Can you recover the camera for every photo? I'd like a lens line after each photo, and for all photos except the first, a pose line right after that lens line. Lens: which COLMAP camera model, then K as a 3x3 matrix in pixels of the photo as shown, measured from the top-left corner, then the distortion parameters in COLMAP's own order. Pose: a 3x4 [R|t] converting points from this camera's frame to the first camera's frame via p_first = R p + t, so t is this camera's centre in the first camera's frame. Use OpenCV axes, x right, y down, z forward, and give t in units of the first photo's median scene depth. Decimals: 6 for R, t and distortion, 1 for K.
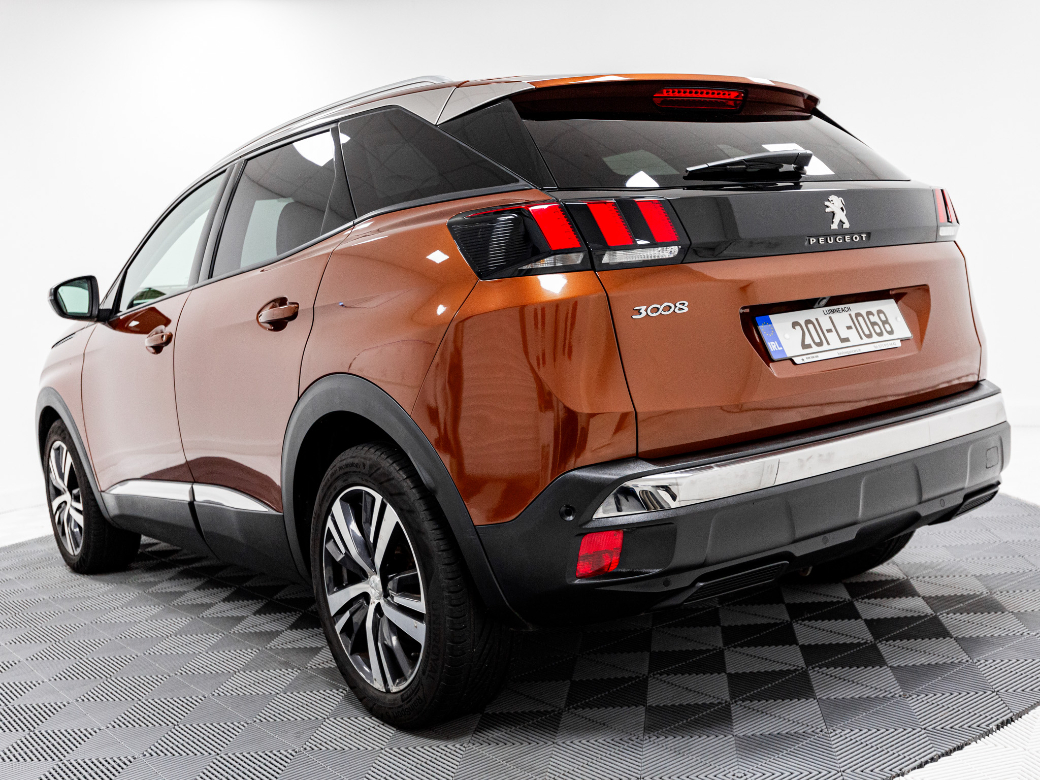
lens RADIAL K [[1116.4, 0, 520.0], [0, 1116.4, 390.0], [0, 0, 1]] dist [0.030476, 0.019350]
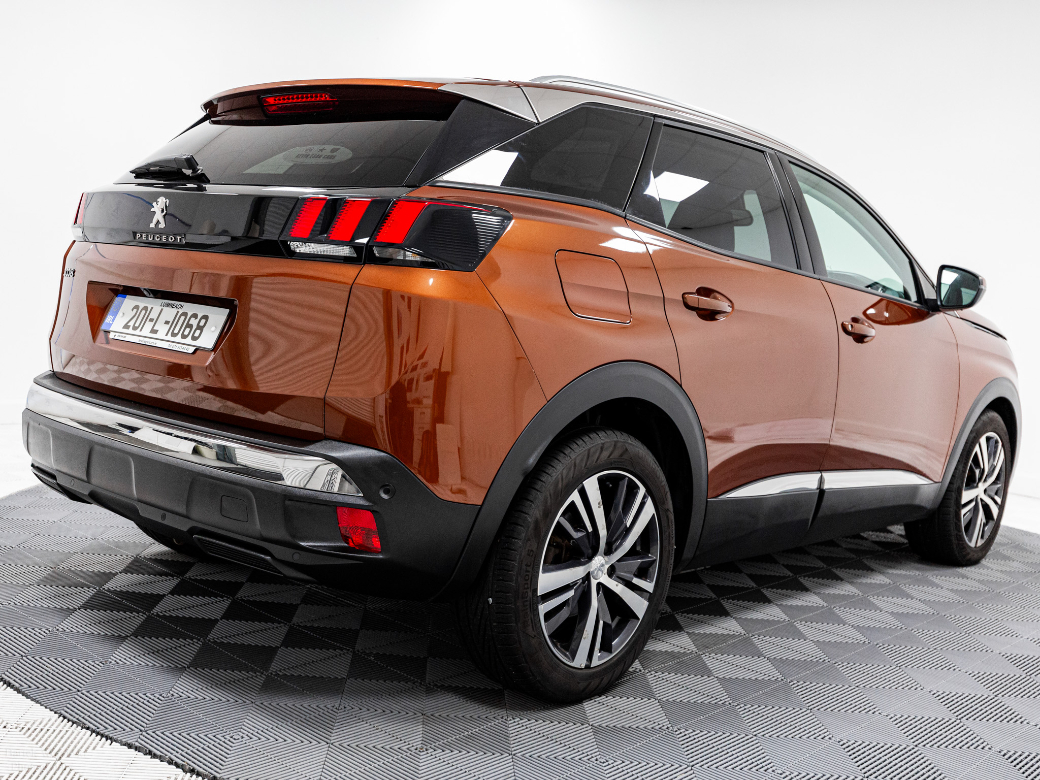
lens RADIAL K [[1112.4, 0, 522.4], [0, 1112.4, 415.1], [0, 0, 1]] dist [0.019277, 0.013174]
pose [[0.188117, 0.220089, -0.957169, 1.411409], [-0.189903, 0.964328, 0.184413, -0.233824], [0.963612, 0.147078, 0.223202, 1.119346]]
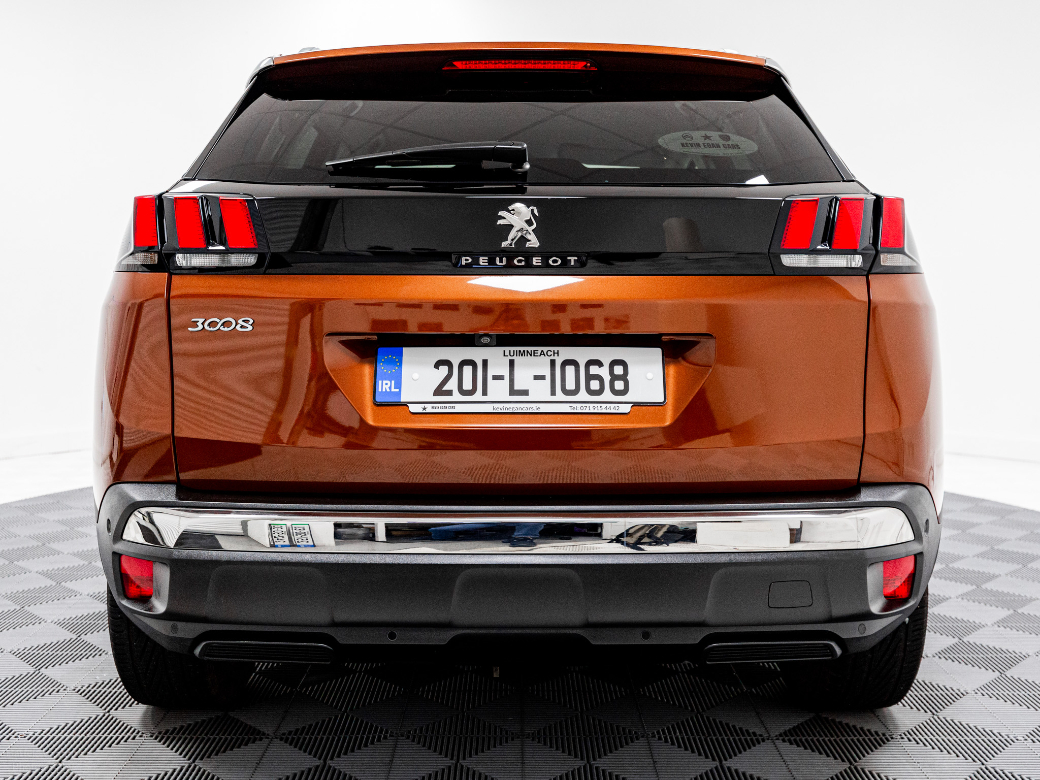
lens RADIAL K [[1116.4, 0, 520.0], [0, 1116.4, 390.0], [0, 0, 1]] dist [0.030476, 0.019350]
pose [[0.793998, 0.154415, -0.587983, 0.744589], [-0.127580, 0.987989, 0.087183, -0.113717], [0.594383, 0.005792, 0.804161, 0.385688]]
